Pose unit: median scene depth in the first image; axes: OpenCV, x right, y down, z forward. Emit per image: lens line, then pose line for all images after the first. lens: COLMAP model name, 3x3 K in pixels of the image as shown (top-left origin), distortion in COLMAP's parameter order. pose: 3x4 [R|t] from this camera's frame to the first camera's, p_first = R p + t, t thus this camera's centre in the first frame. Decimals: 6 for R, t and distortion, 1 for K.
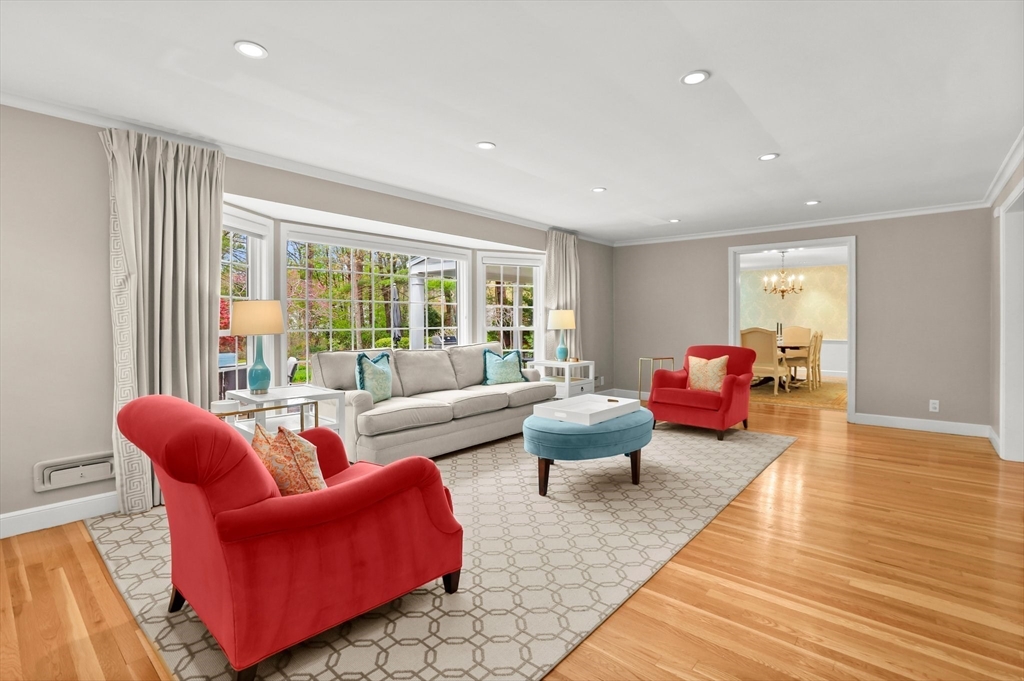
lens RADIAL K [[482.7, 0, 510.0], [0, 482.7, 319.1], [0, 0, 1]] dist [-0.034576, 0.009677]
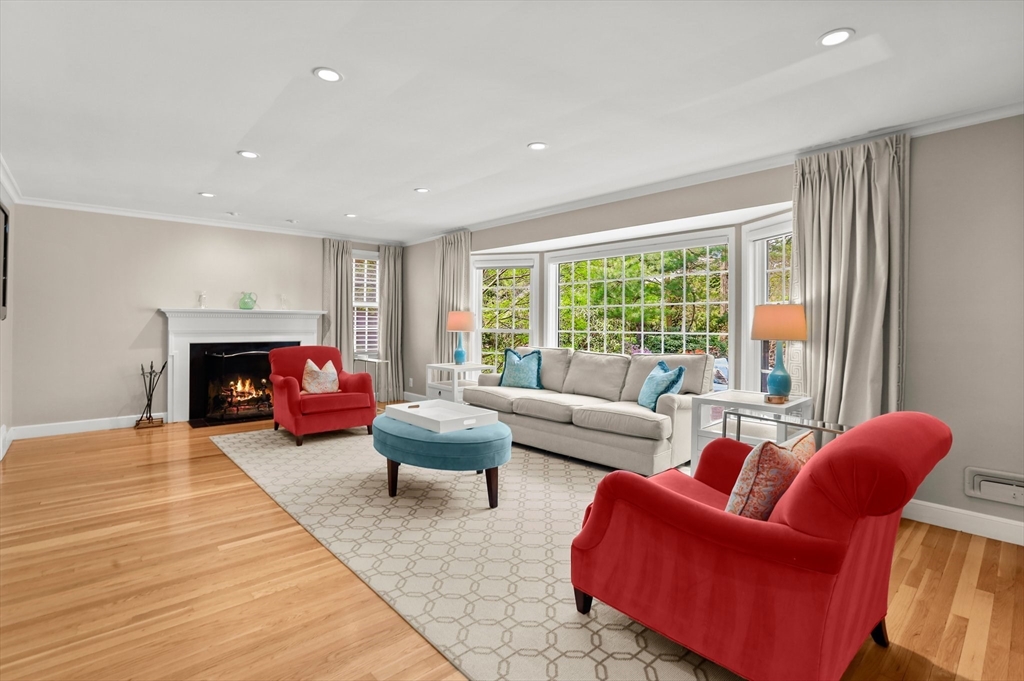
lens RADIAL K [[482.7, 0, 512.3], [0, 482.7, 332.9], [0, 0, 1]] dist [-0.034576, 0.009677]
pose [[-0.124589, 0.016603, -0.992069, 1.114700], [-0.002470, 0.999852, 0.017044, 0.007199], [0.992205, 0.004574, -0.124530, 1.294225]]
